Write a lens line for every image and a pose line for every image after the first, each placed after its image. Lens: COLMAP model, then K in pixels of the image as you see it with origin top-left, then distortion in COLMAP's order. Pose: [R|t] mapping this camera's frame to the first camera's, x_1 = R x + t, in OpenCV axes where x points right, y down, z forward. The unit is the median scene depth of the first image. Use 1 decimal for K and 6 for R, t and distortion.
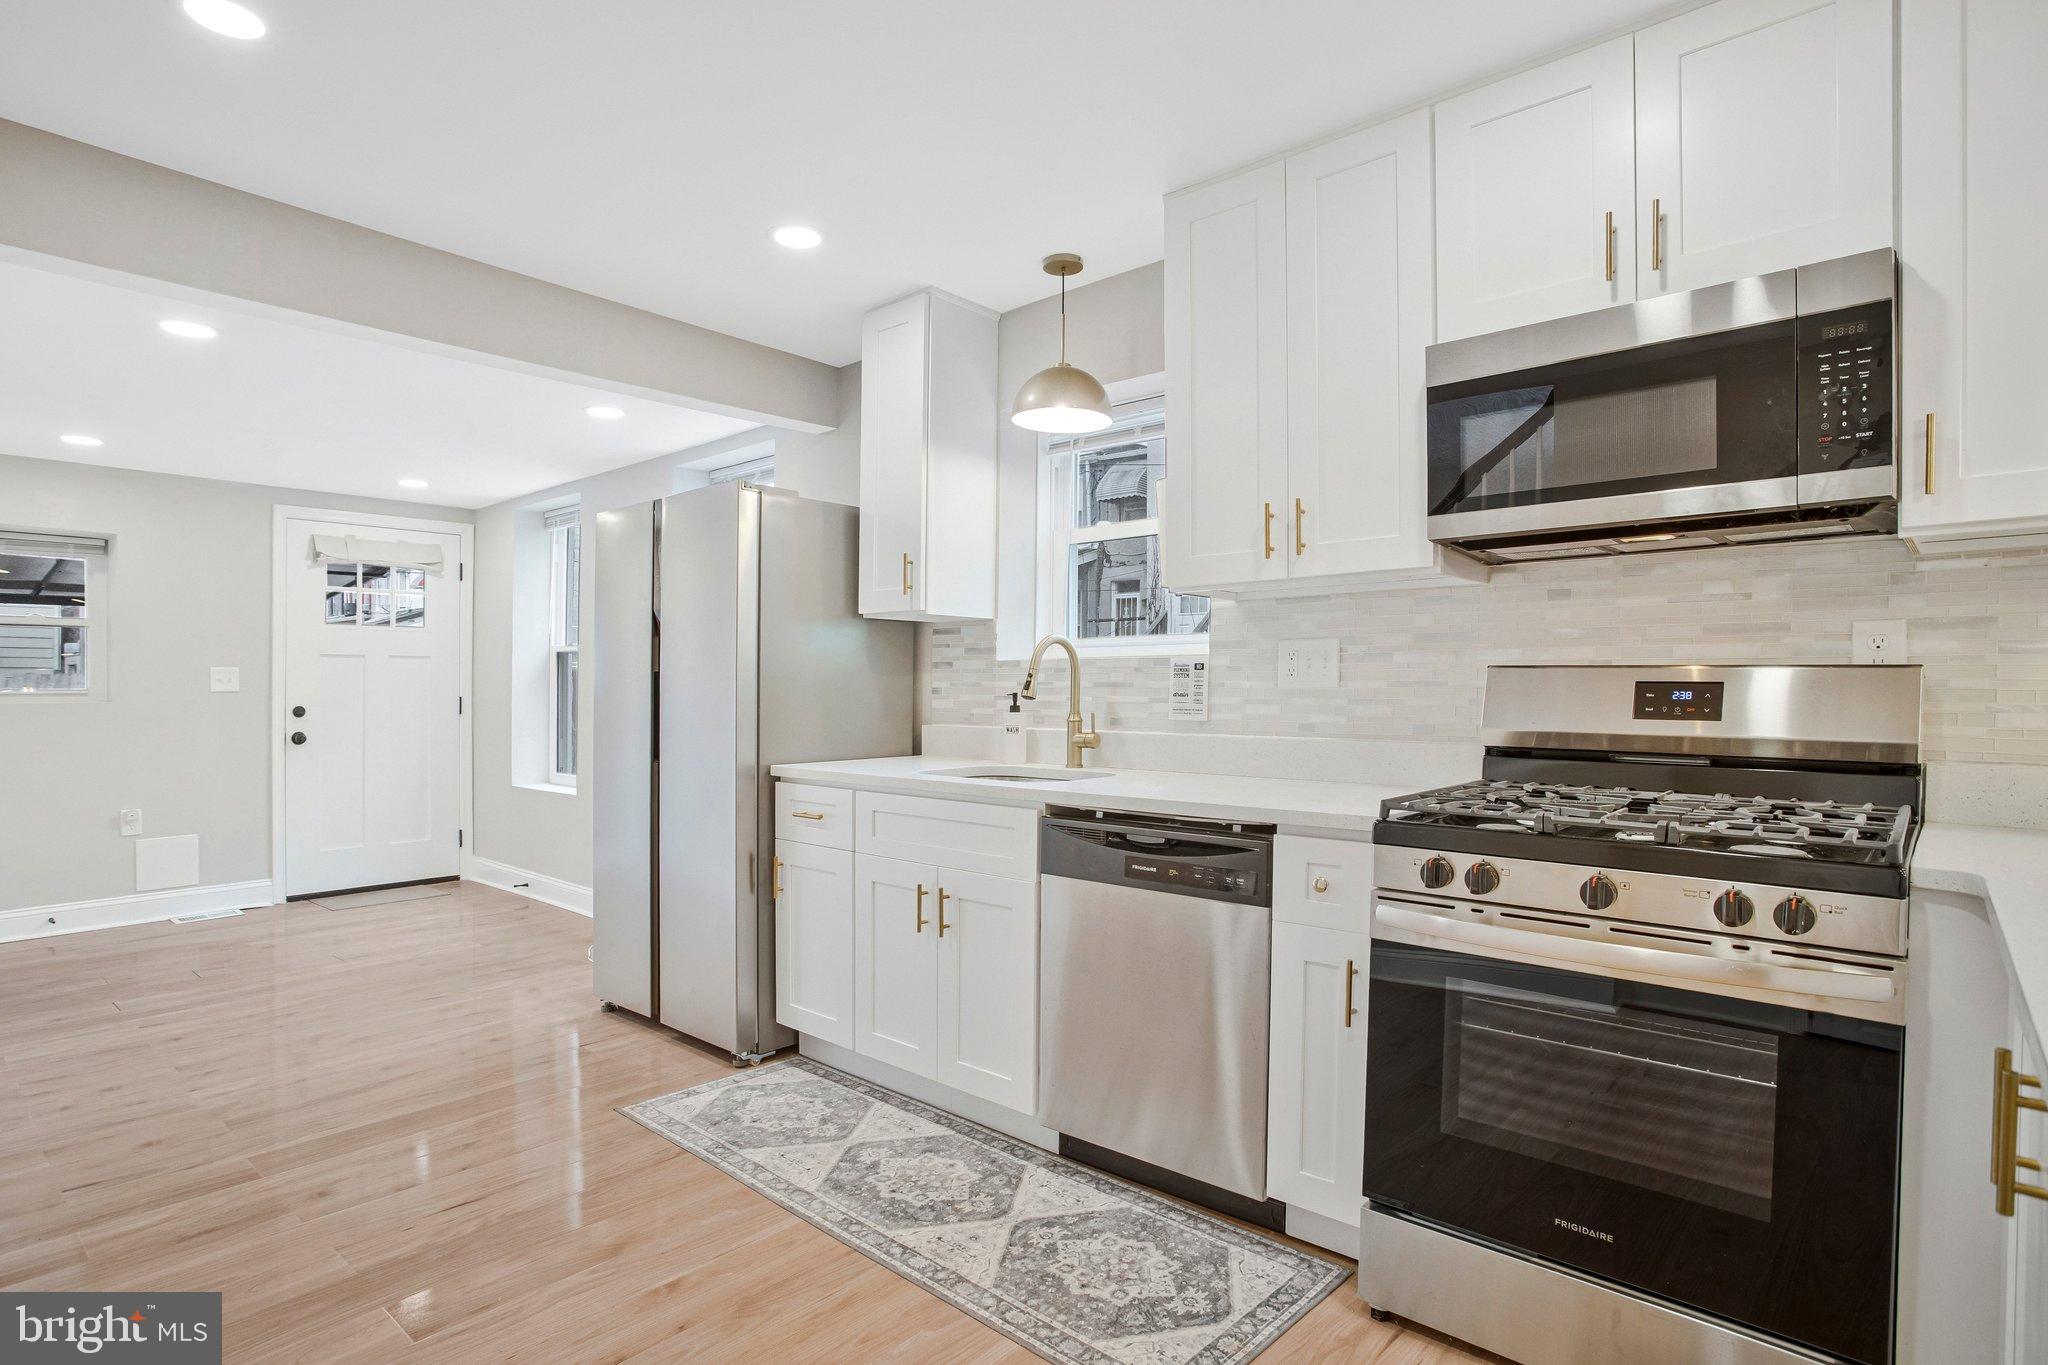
lens RADIAL K [[1032.1, 0, 1064.8], [0, 1032.1, 713.2], [0, 0, 1]] dist [-0.055255, 0.017551]
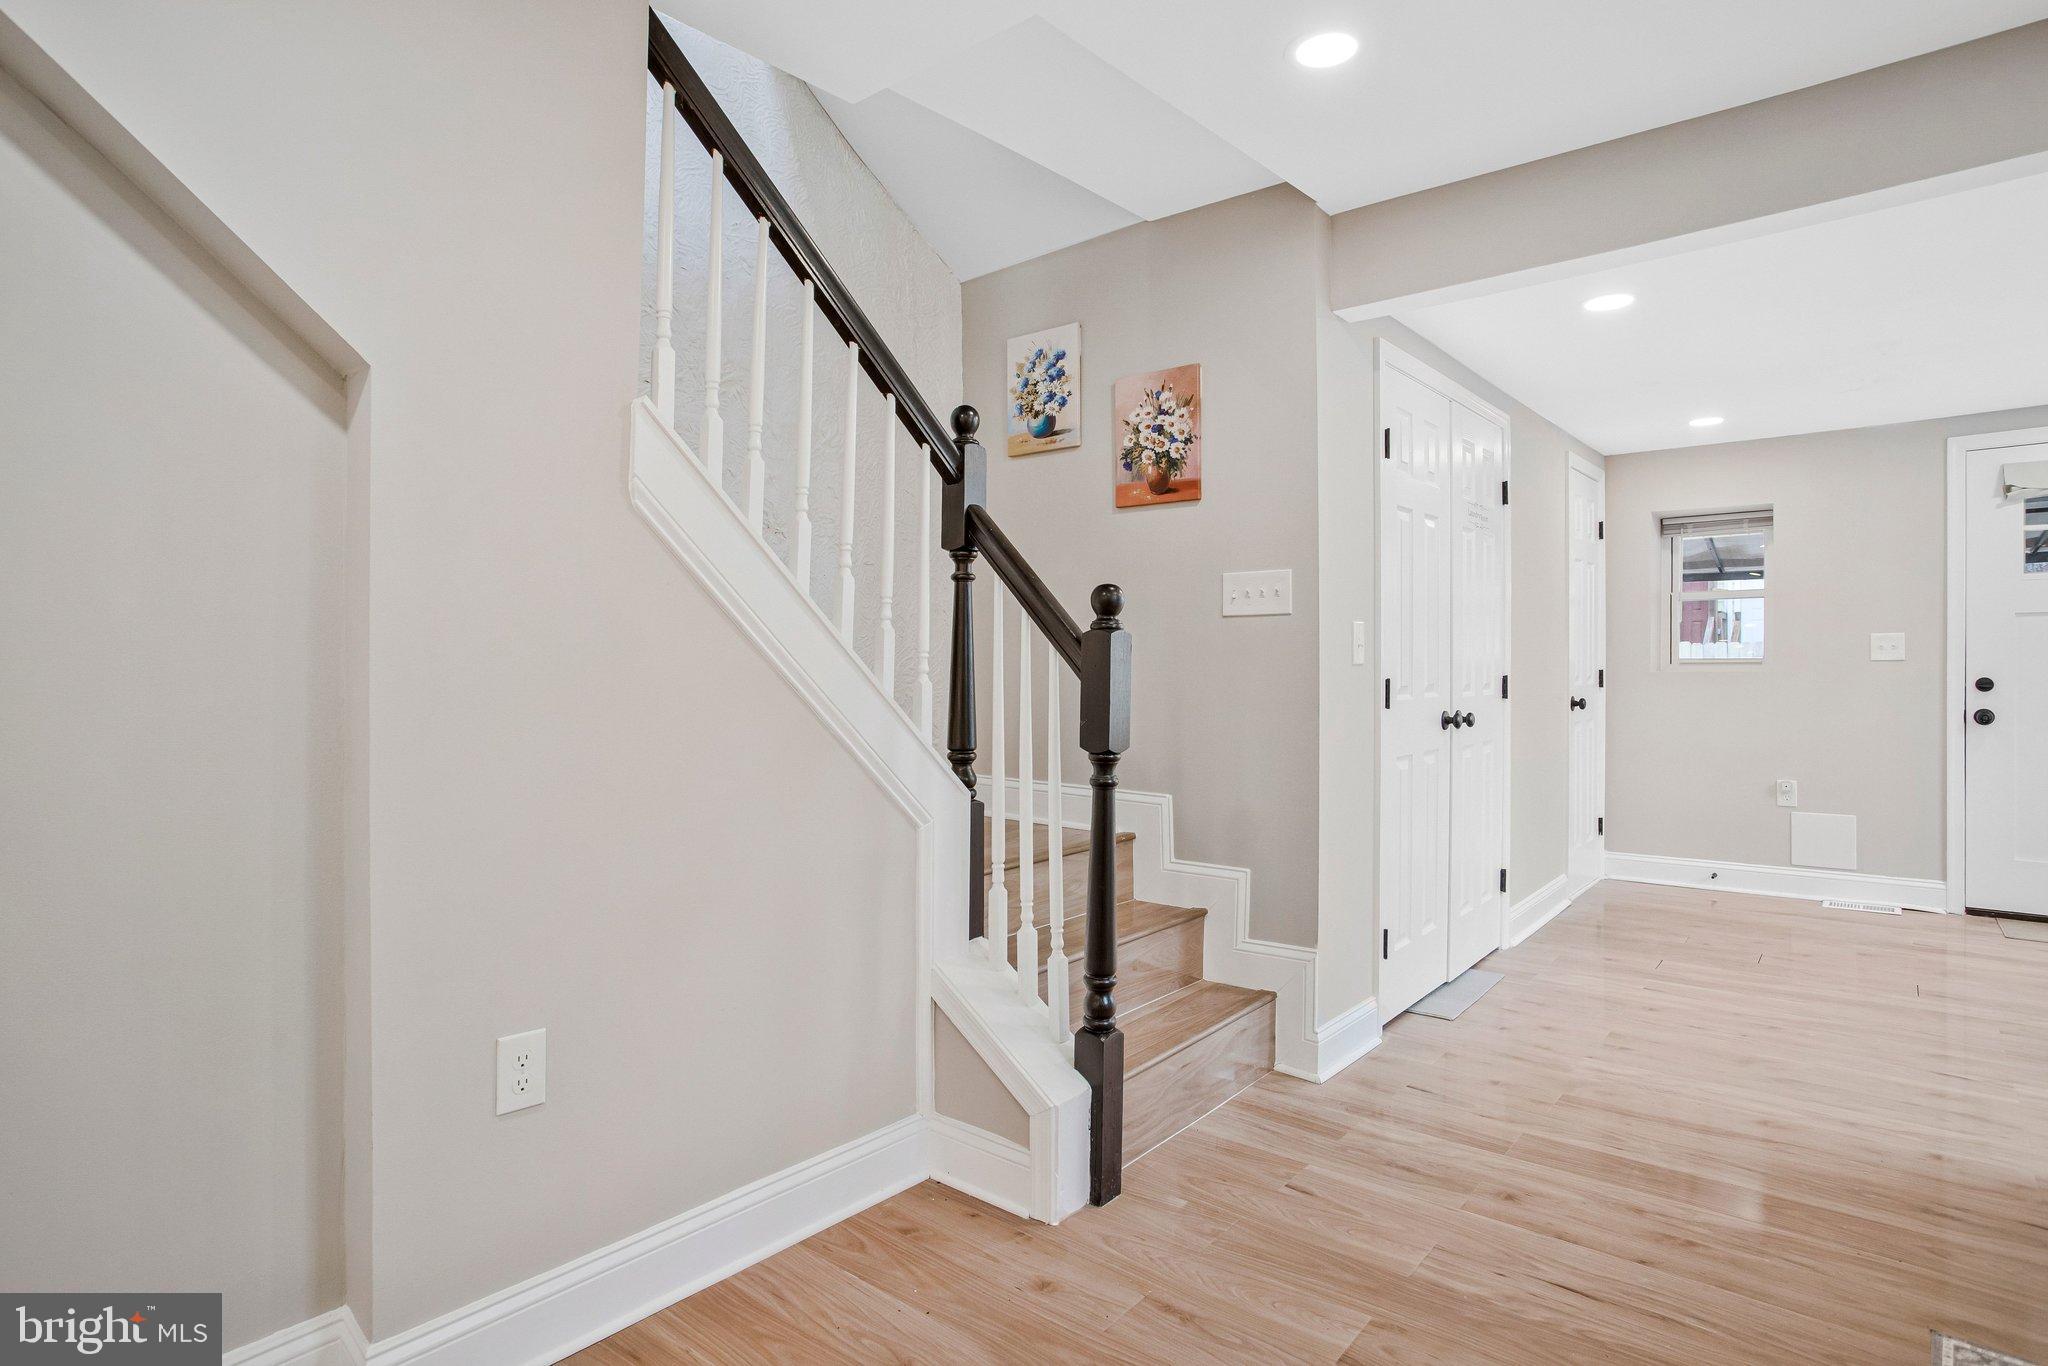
lens RADIAL K [[1063.0, 0, 1022.3], [0, 1063.0, 665.3], [0, 0, 1]] dist [-0.000758, 0.000067]
pose [[-0.003023, 0.000176, -0.999995, 0.183112], [-0.016117, 0.999870, 0.000224, -0.007948], [0.999866, 0.016118, -0.003020, 0.382293]]
